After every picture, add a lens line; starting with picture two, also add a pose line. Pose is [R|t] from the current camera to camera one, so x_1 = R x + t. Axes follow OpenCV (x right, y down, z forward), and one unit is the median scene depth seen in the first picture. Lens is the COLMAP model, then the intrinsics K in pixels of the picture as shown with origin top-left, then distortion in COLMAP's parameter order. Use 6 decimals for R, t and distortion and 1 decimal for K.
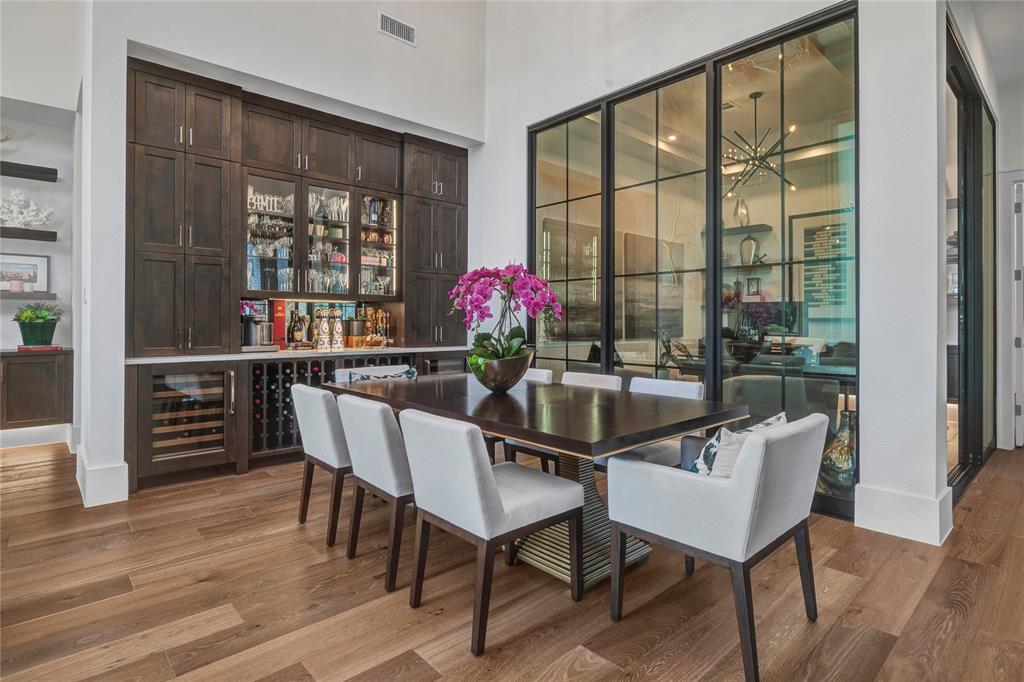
lens RADIAL K [[523.1, 0, 533.0], [0, 523.1, 322.5], [0, 0, 1]] dist [-0.002934, -0.000475]
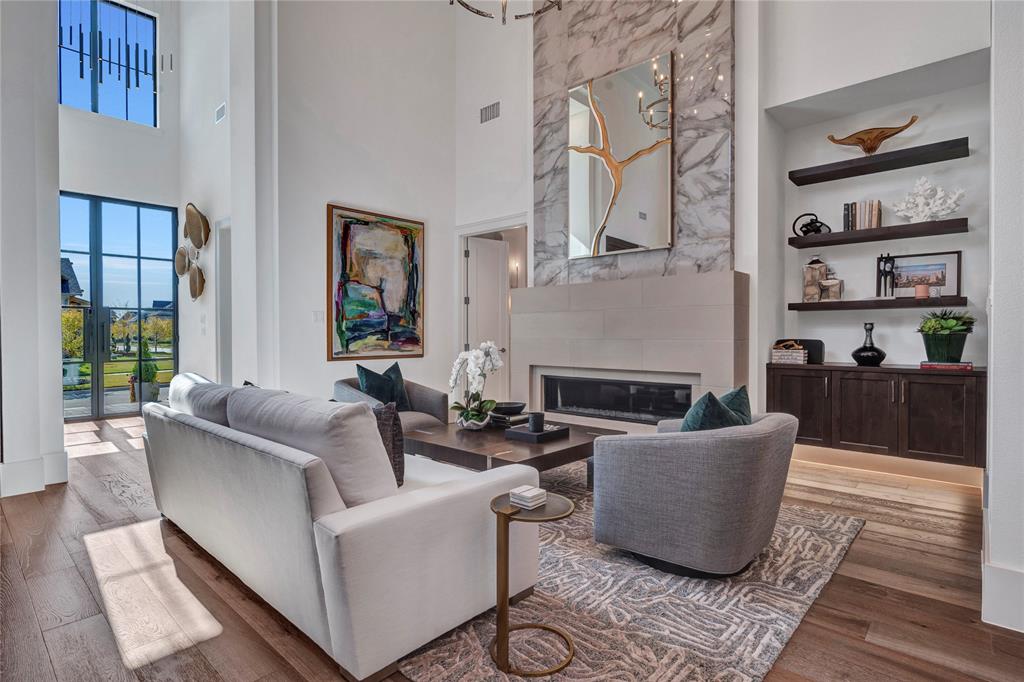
lens RADIAL K [[523.1, 0, 513.3], [0, 523.1, 336.0], [0, 0, 1]] dist [-0.002934, -0.000475]
pose [[0.072568, 0.008500, -0.997327, -0.188406], [0.002058, 0.999960, 0.008672, -0.005734], [0.997361, -0.002682, 0.072548, 0.273430]]
